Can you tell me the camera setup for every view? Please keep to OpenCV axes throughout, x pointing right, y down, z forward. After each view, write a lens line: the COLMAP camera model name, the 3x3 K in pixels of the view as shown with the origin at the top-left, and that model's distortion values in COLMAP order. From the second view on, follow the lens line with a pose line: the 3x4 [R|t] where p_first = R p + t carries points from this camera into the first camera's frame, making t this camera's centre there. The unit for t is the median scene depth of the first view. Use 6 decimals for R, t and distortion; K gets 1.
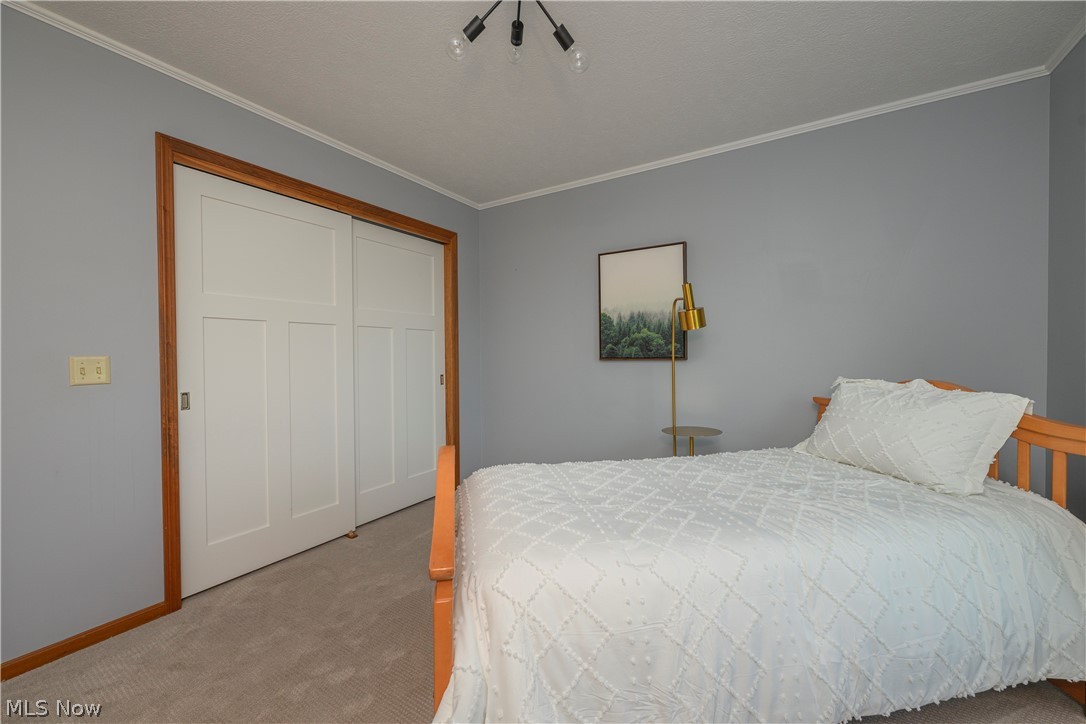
lens RADIAL K [[433.5, 0, 543.0], [0, 433.5, 362.0], [0, 0, 1]] dist [-0.000243, -0.000009]
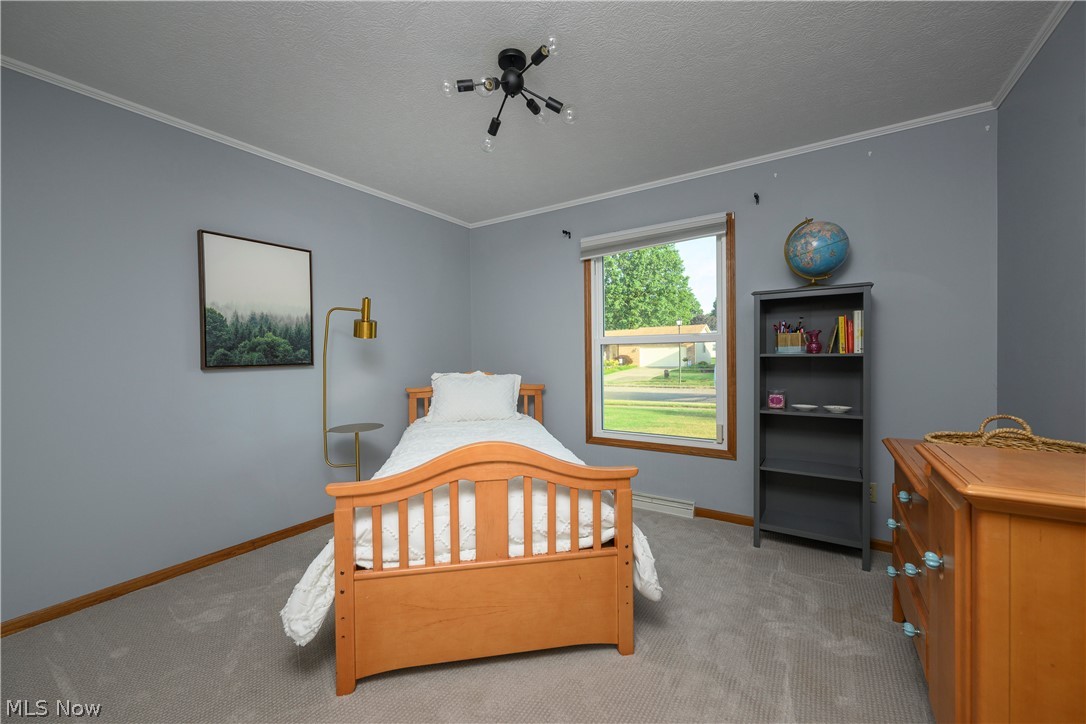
lens RADIAL K [[433.5, 0, 543.0], [0, 433.5, 362.0], [0, 0, 1]] dist [-0.000243, -0.000009]
pose [[0.026466, -0.010685, 0.999593, -0.644866], [0.030005, 0.999501, 0.009889, -0.007410], [-0.999199, 0.029731, 0.026773, 0.405165]]
